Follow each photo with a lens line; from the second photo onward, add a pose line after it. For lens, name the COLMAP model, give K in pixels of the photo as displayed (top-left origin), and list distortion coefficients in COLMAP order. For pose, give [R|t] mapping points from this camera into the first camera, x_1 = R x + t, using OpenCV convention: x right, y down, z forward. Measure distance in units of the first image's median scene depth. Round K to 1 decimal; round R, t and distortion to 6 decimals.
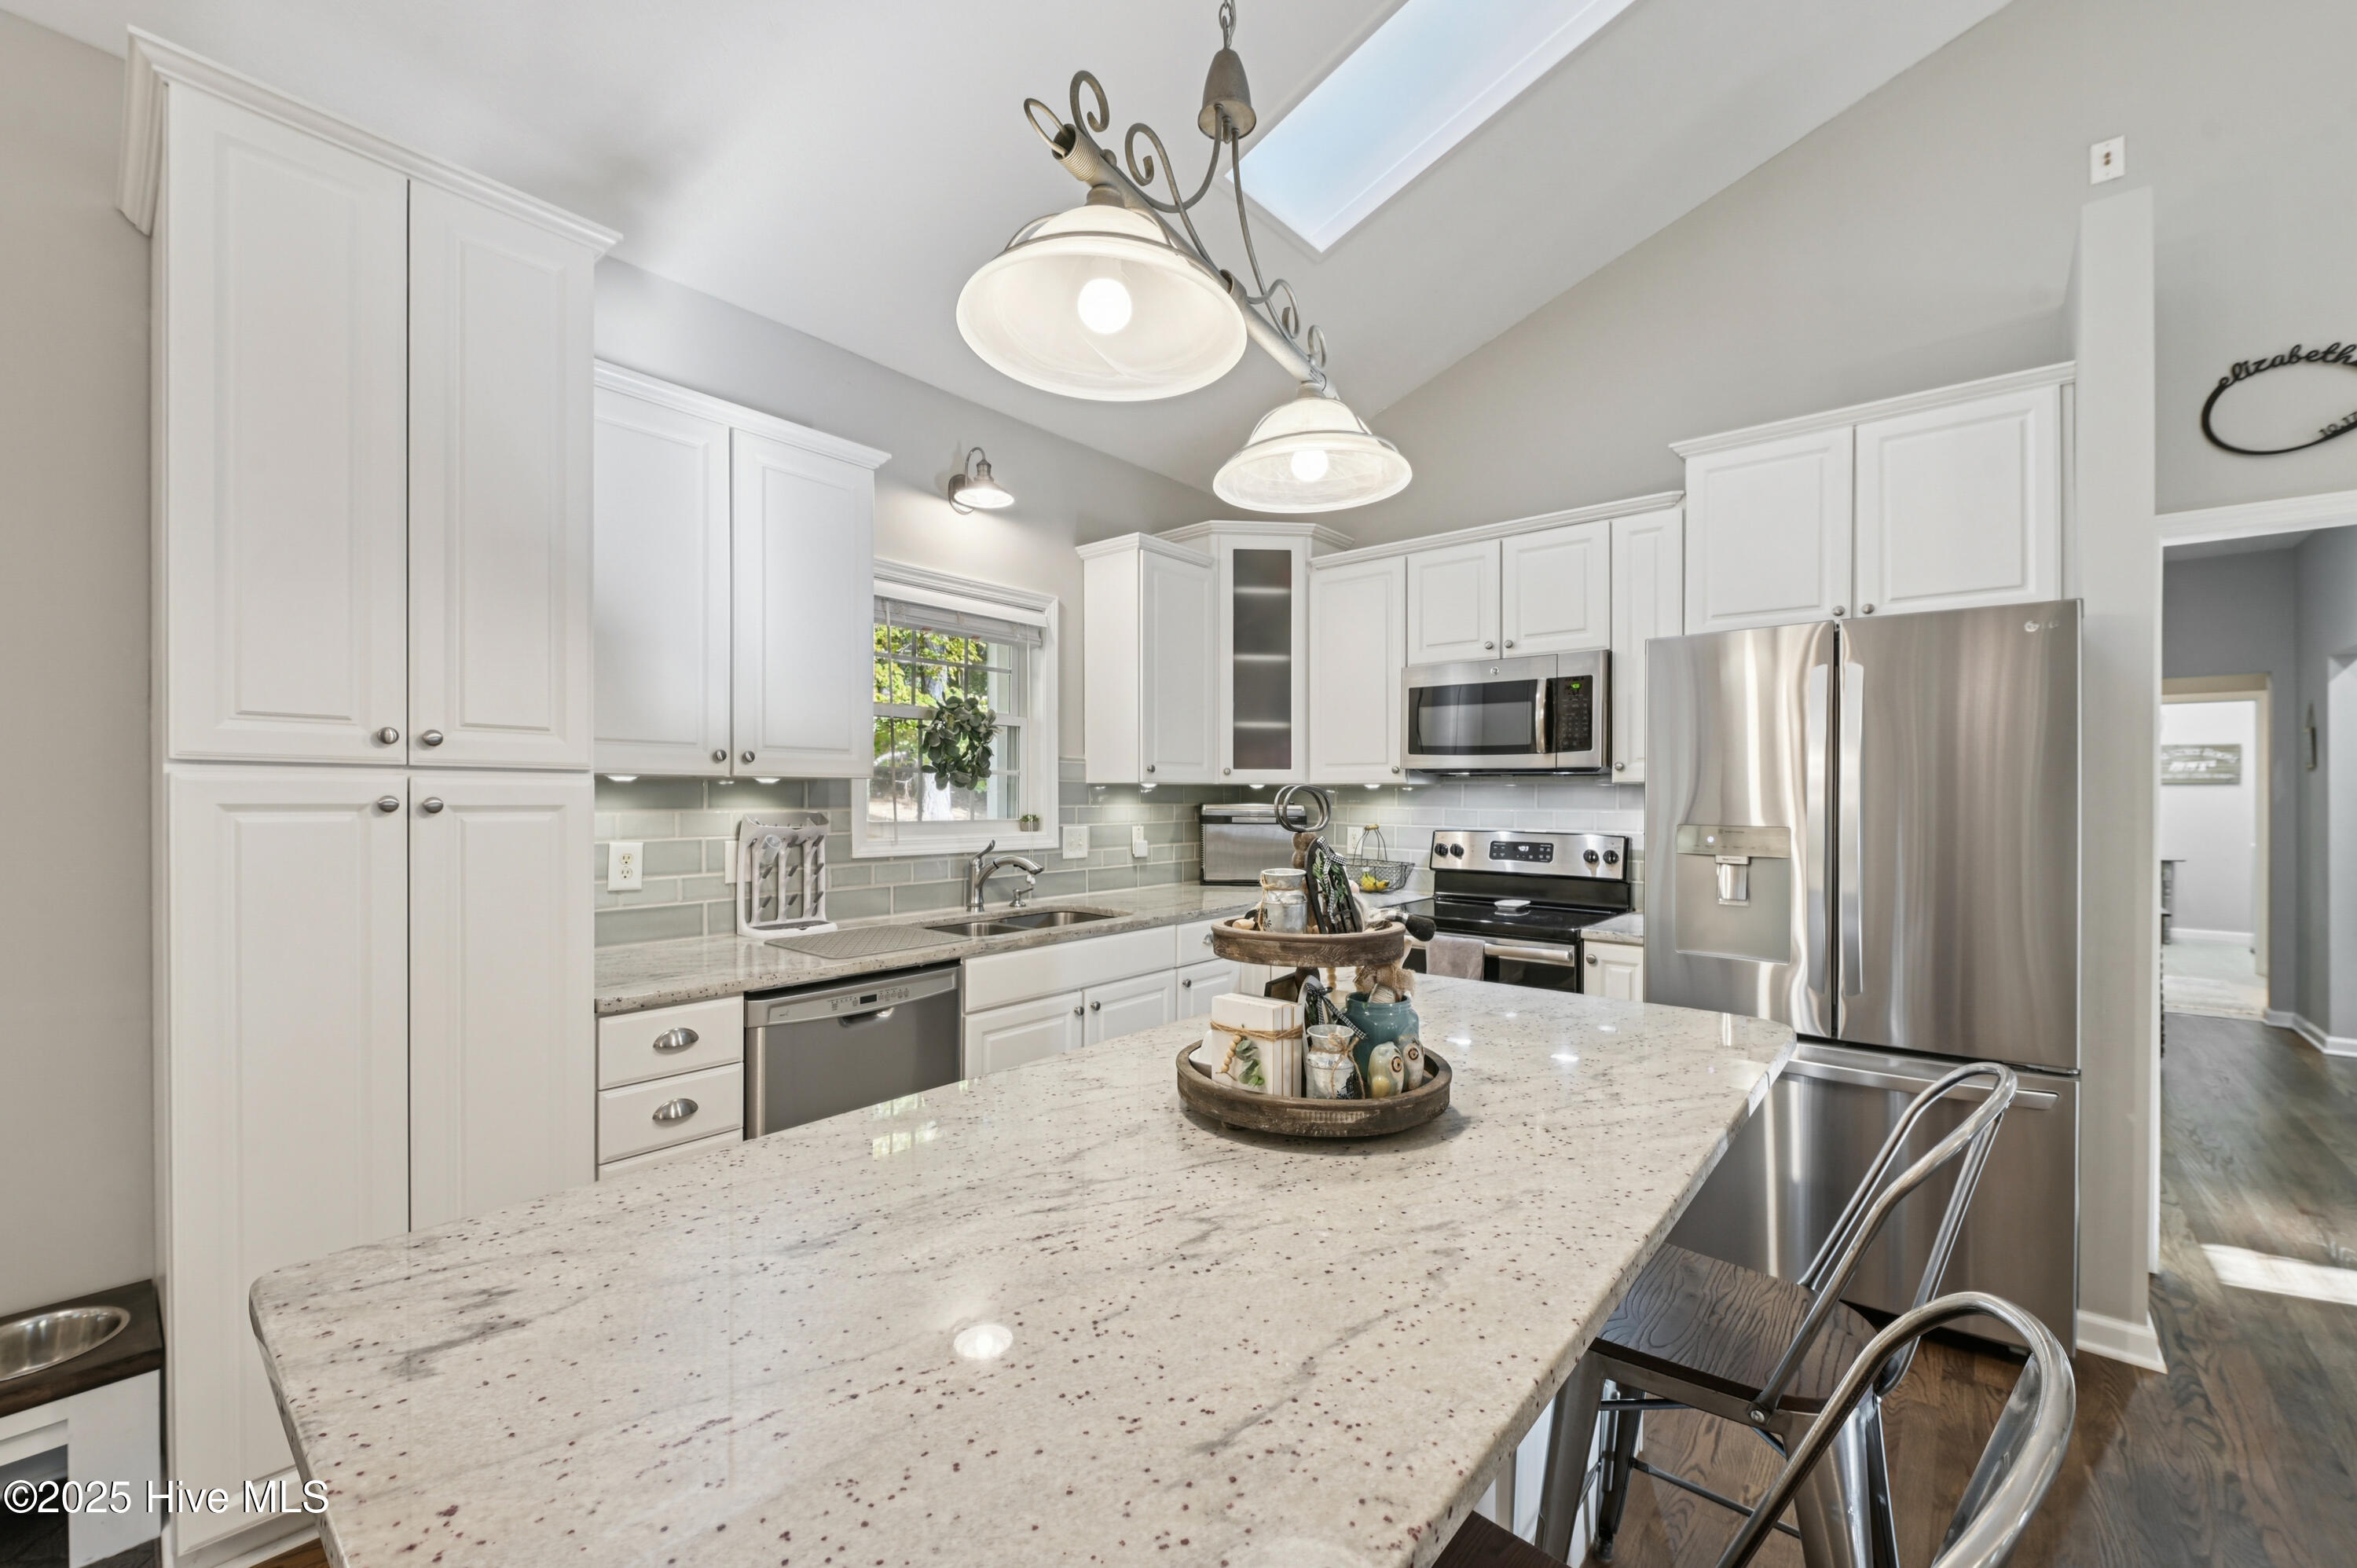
lens RADIAL K [[952.0, 0, 1178.5], [0, 952.0, 784.0], [0, 0, 1]] dist [-0.000500, -0.000031]
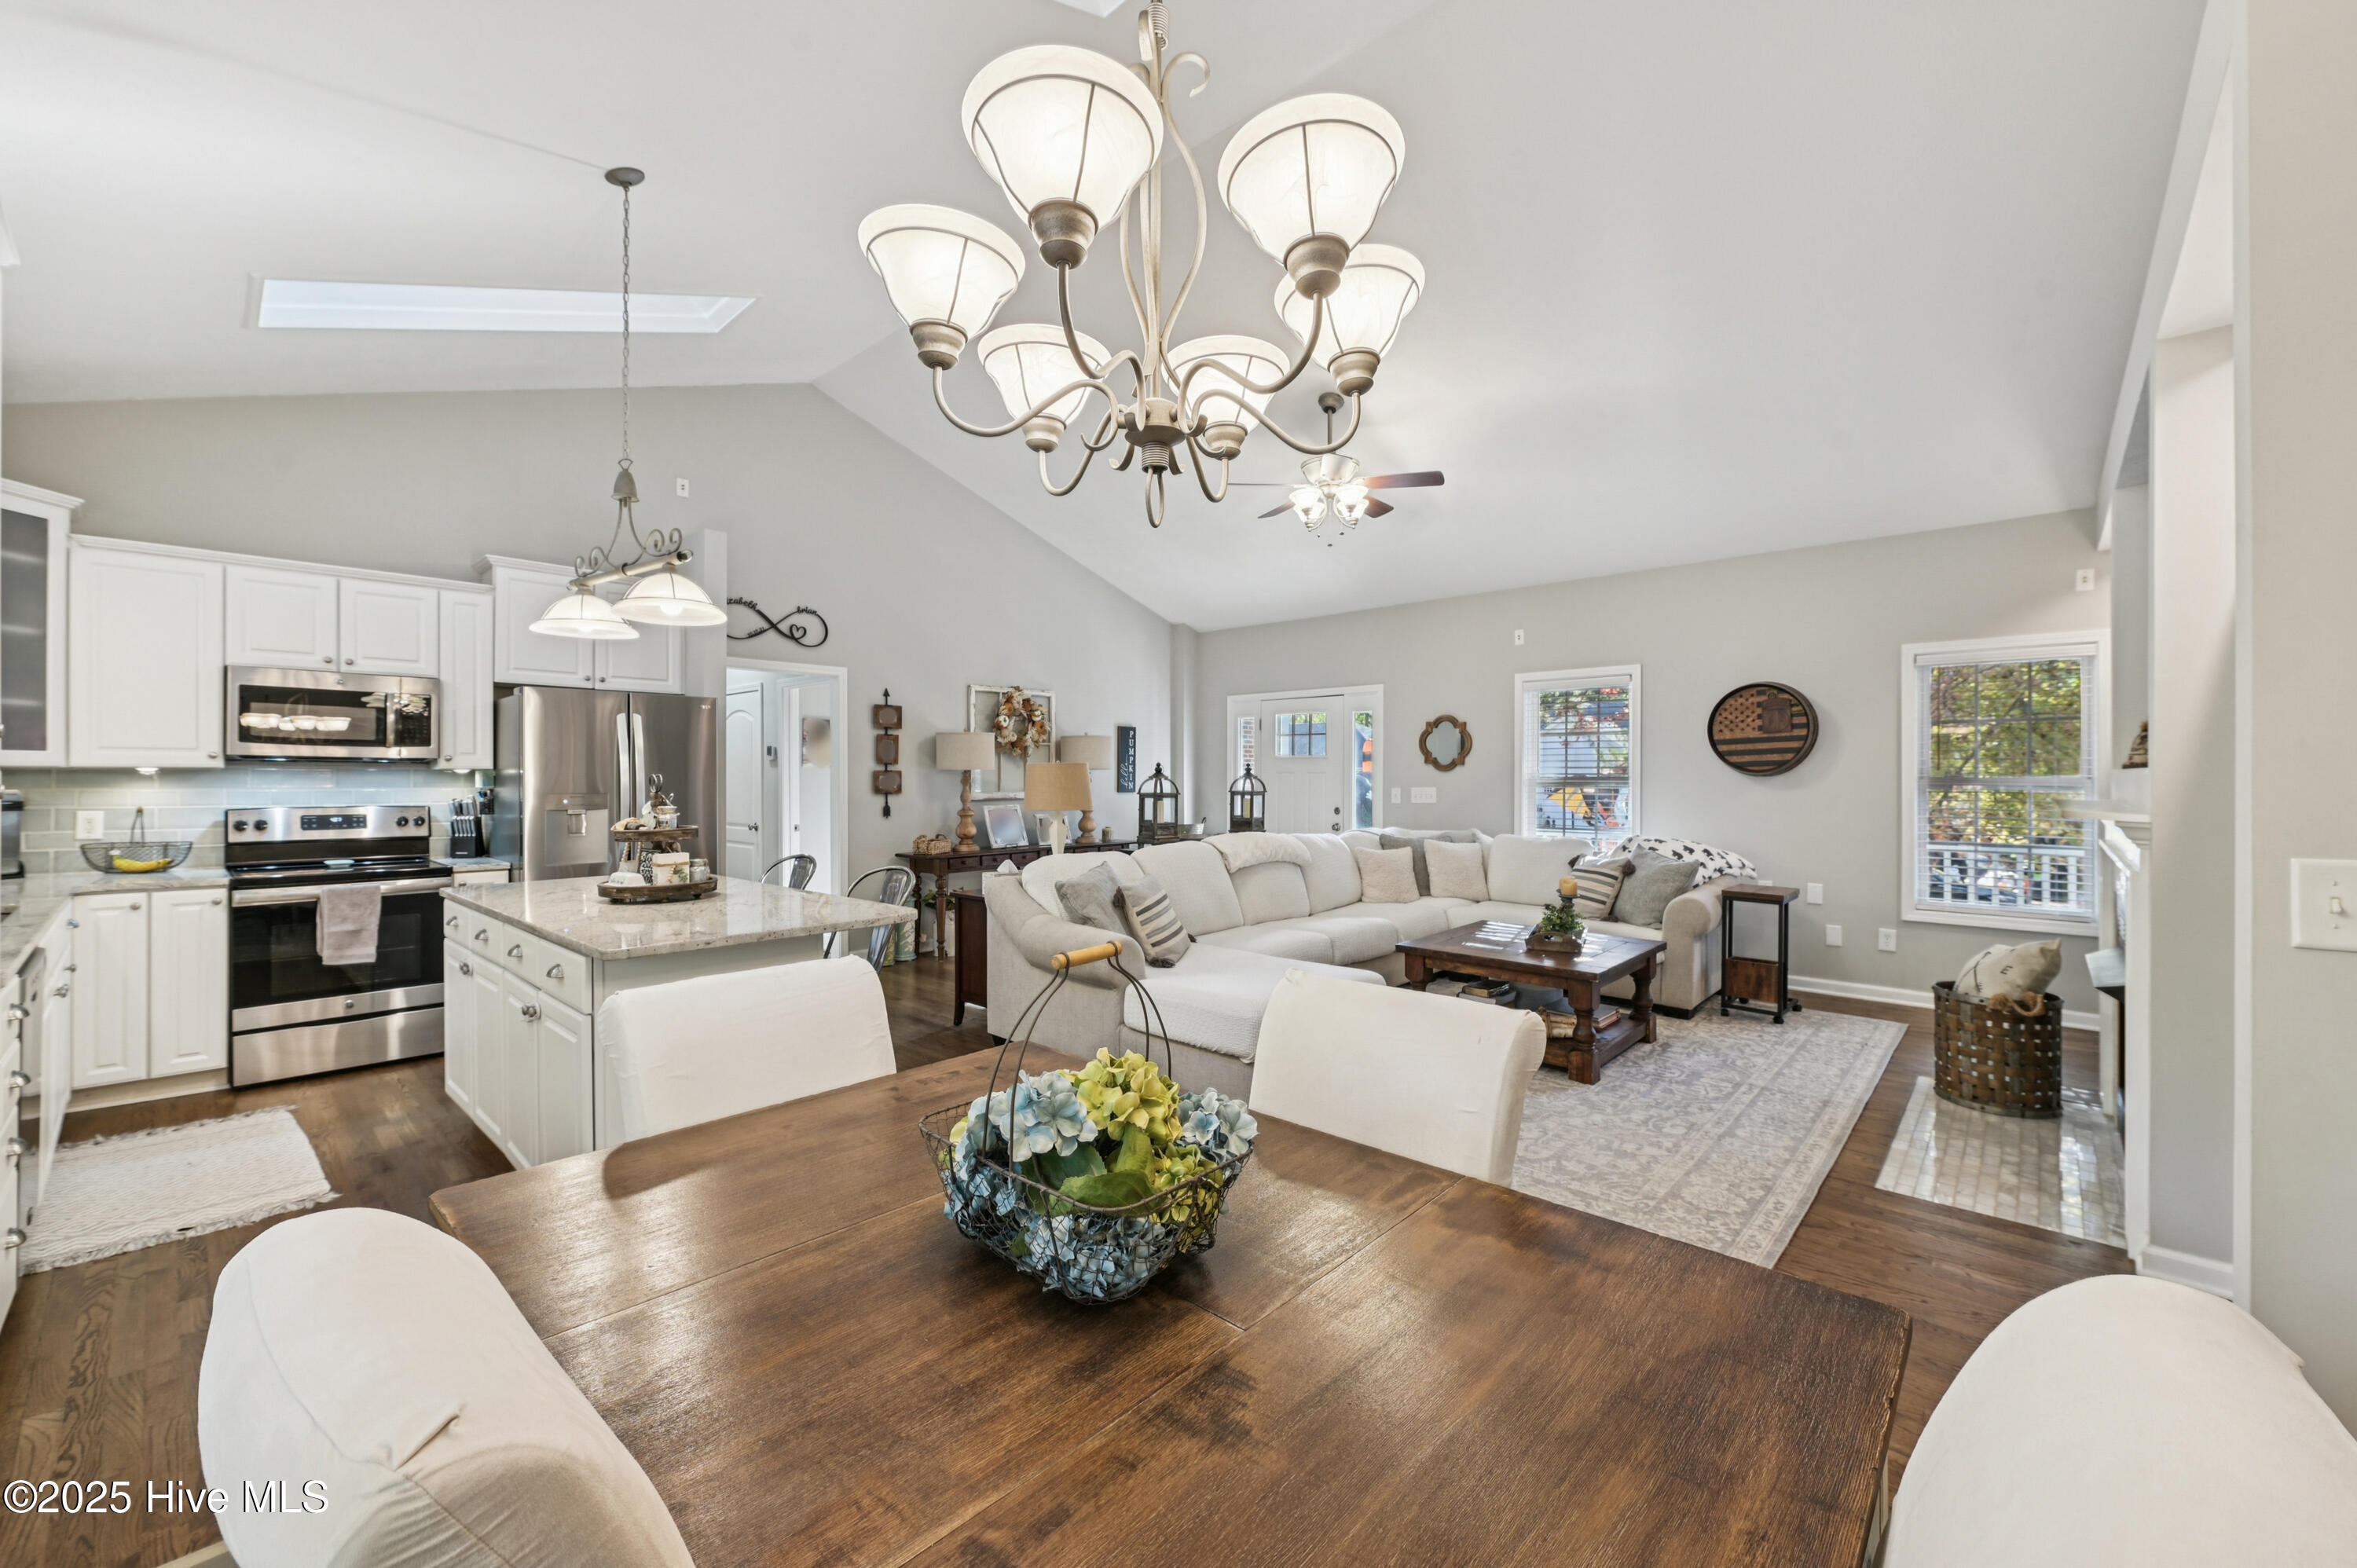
lens RADIAL K [[930.3, 0, 1178.5], [0, 930.3, 784.0], [0, 0, 1]] dist [-0.000104, 0.000005]
pose [[0.042966, -0.007555, 0.999048, -0.854000], [-0.008237, 0.999935, 0.007916, 0.001092], [-0.999043, -0.008570, 0.042901, -0.182759]]
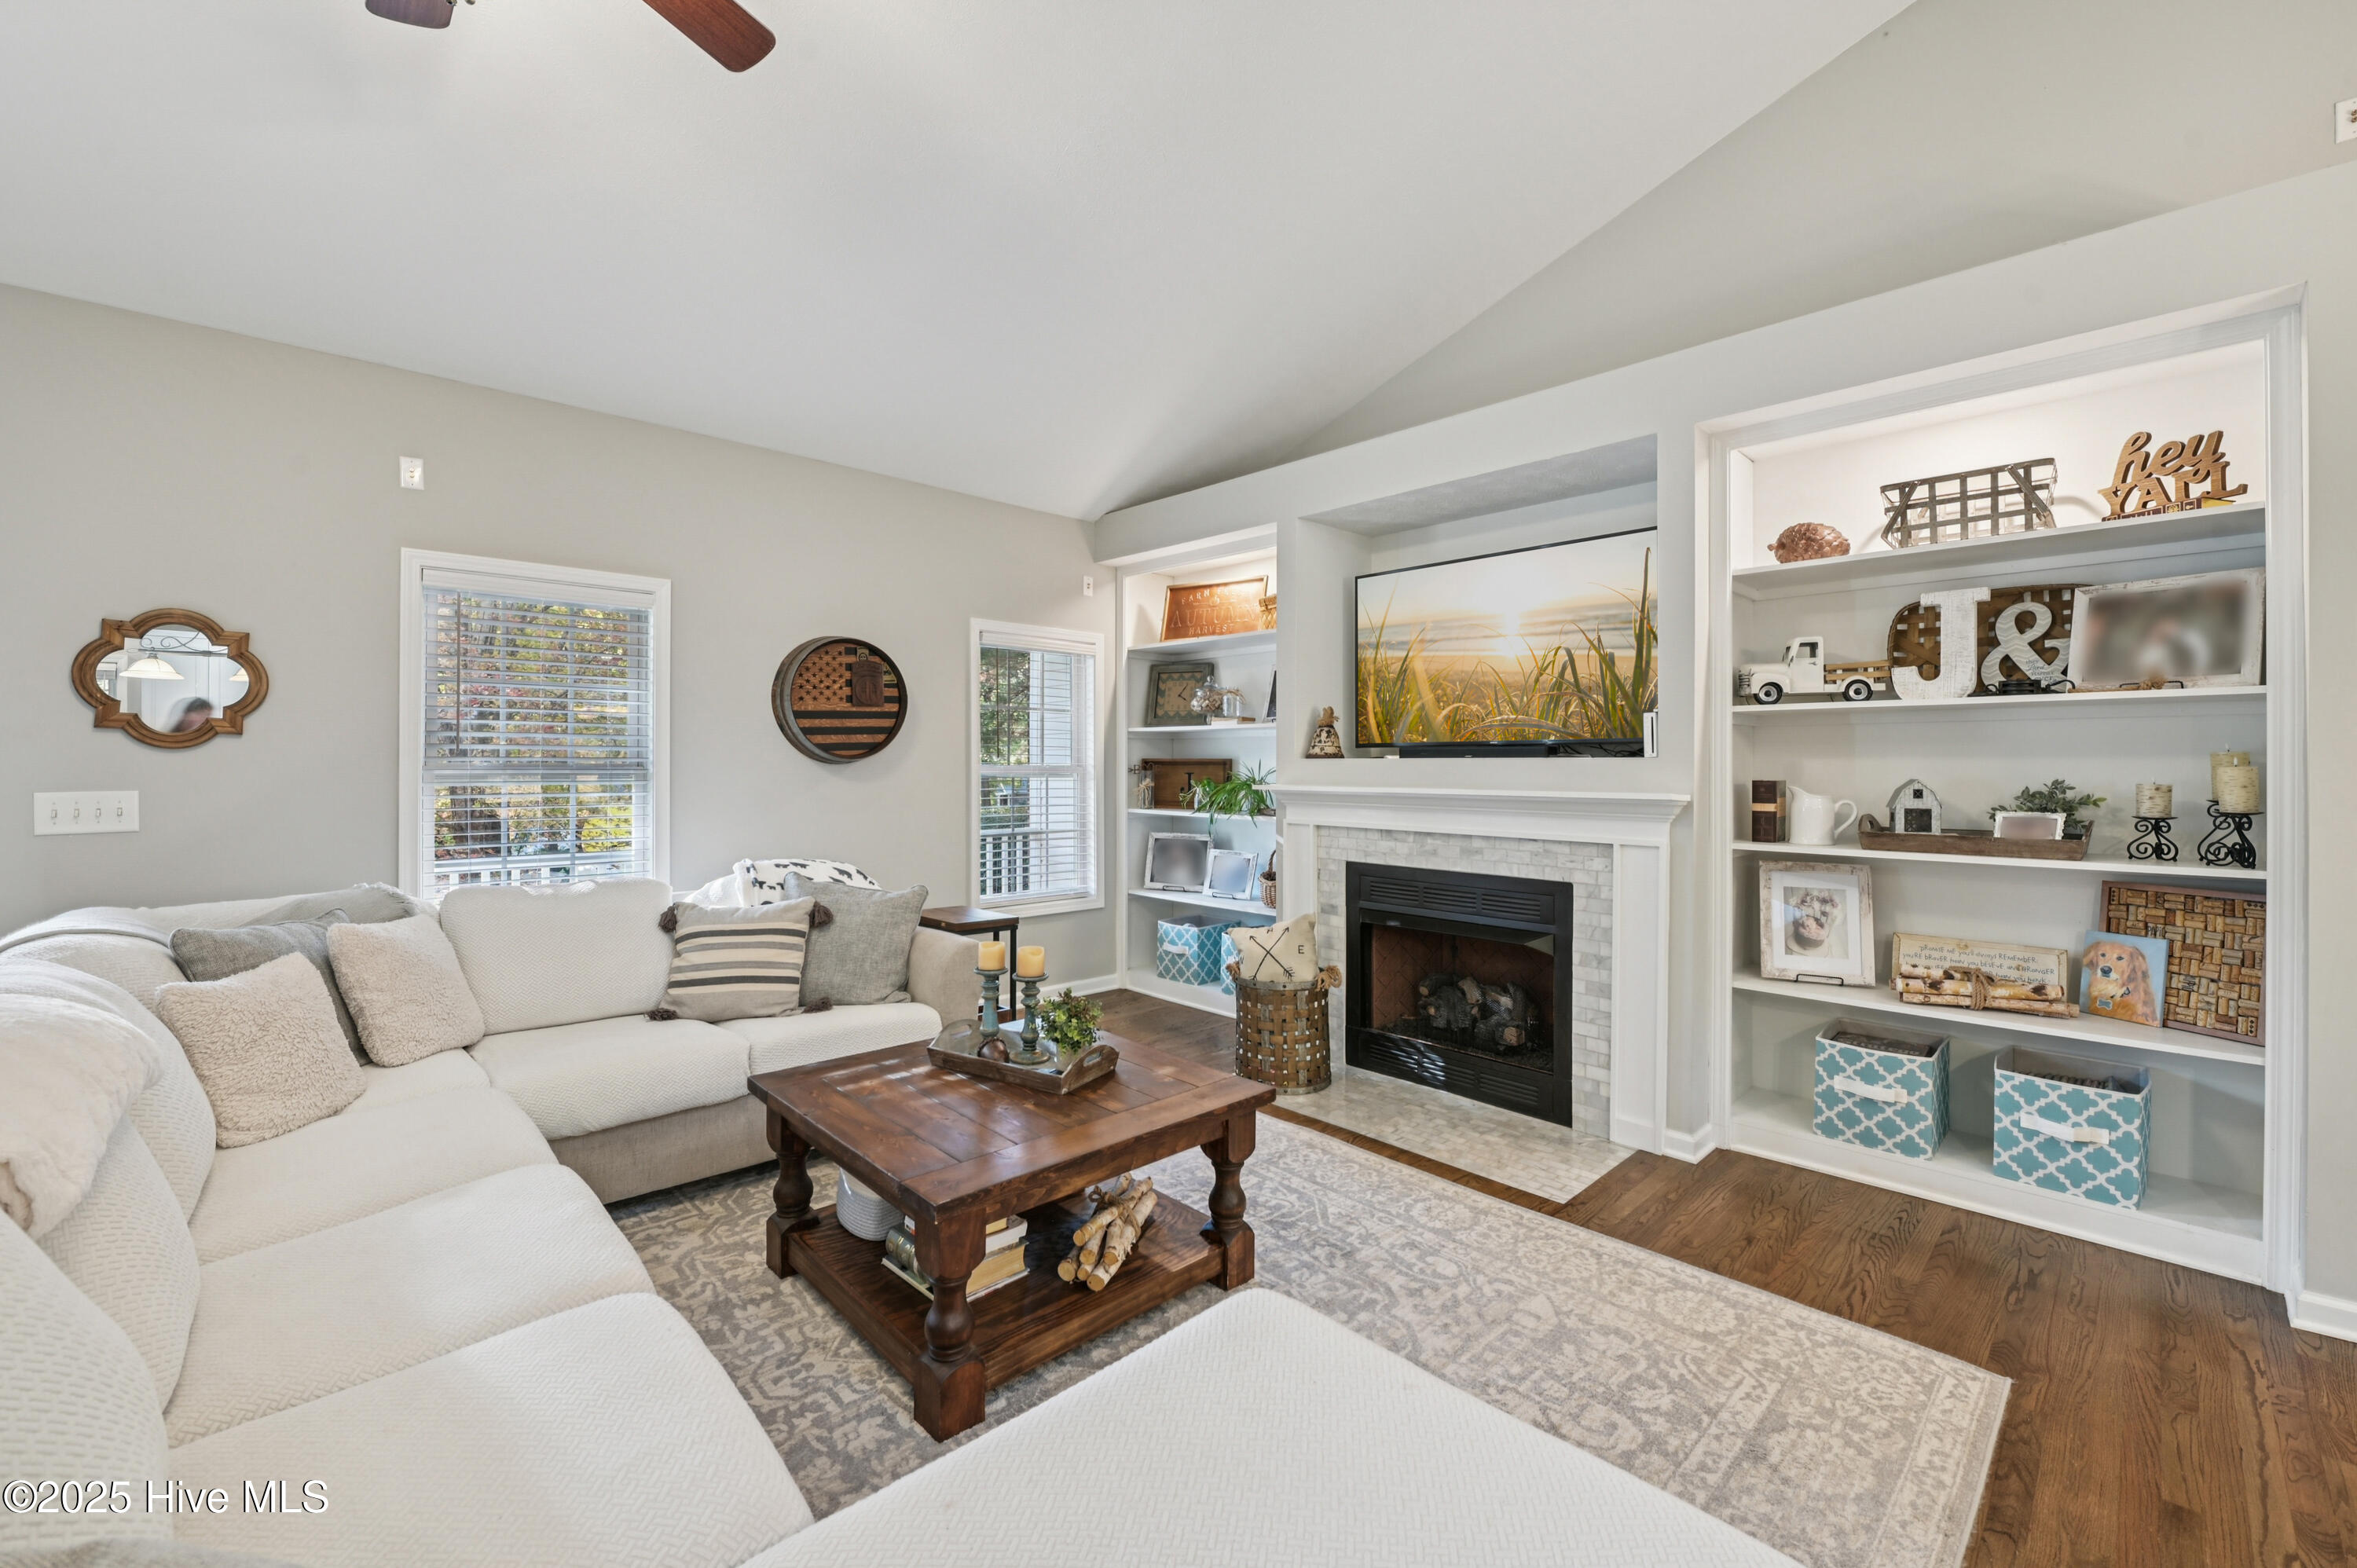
lens RADIAL K [[949.9, 0, 1185.4], [0, 949.9, 759.0], [0, 0, 1]] dist [-0.001522, -0.000194]
pose [[-0.995656, -0.004534, 0.093003, 0.950496], [-0.005396, 0.999945, -0.009023, -0.008039], [-0.092957, -0.009486, -0.995625, 0.217740]]
